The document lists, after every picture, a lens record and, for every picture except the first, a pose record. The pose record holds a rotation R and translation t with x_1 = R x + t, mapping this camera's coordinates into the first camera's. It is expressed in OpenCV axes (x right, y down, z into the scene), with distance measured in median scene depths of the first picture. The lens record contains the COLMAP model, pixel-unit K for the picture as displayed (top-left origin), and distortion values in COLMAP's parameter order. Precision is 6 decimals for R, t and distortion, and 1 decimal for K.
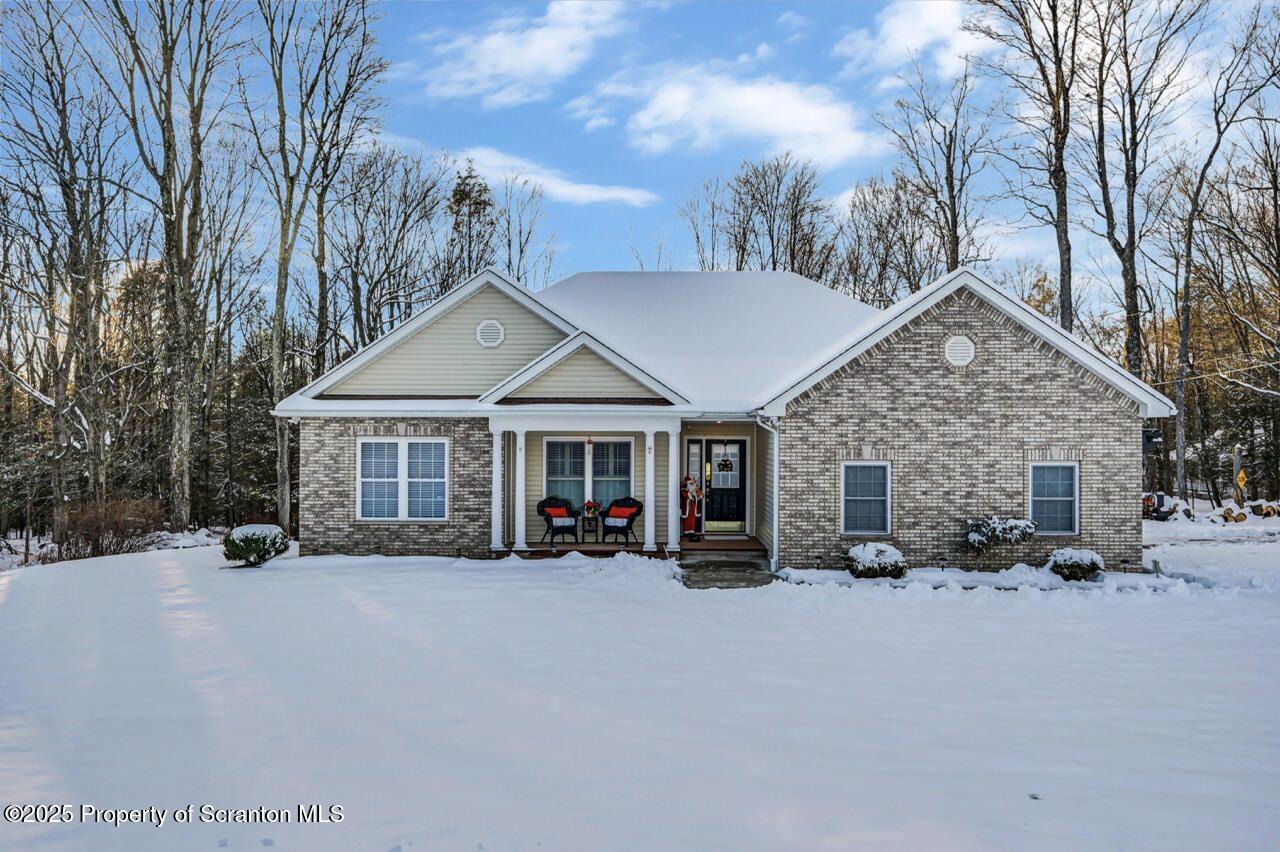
lens RADIAL K [[947.9, 0, 640.0], [0, 947.9, 426.0], [0, 0, 1]] dist [-0.003459, -0.000783]
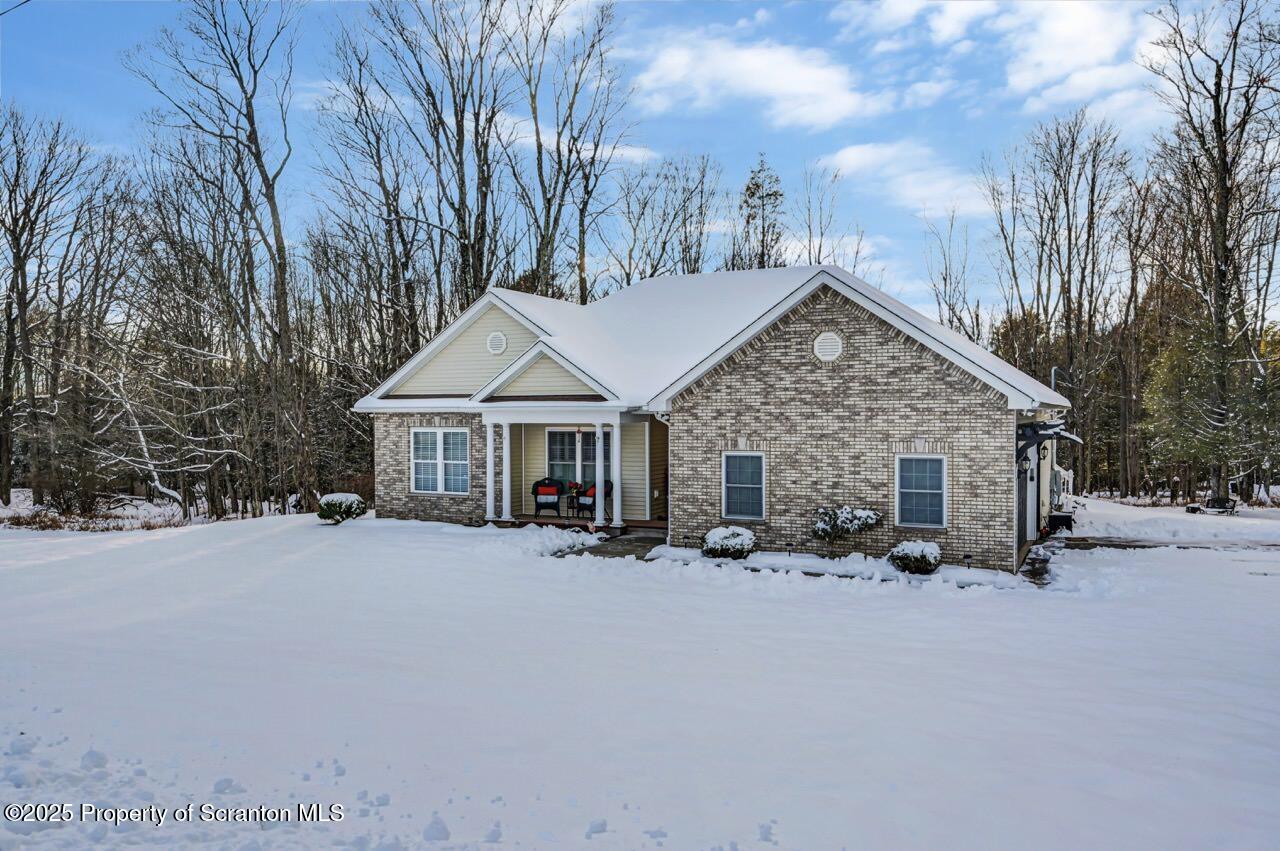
lens RADIAL K [[947.9, 0, 640.0], [0, 947.9, 425.5], [0, 0, 1]] dist [-0.003459, -0.000783]
pose [[0.904792, -0.000493, -0.425854, 0.595118], [0.009905, 0.999753, 0.019887, -0.015506], [0.425739, -0.022212, 0.904574, -0.031494]]
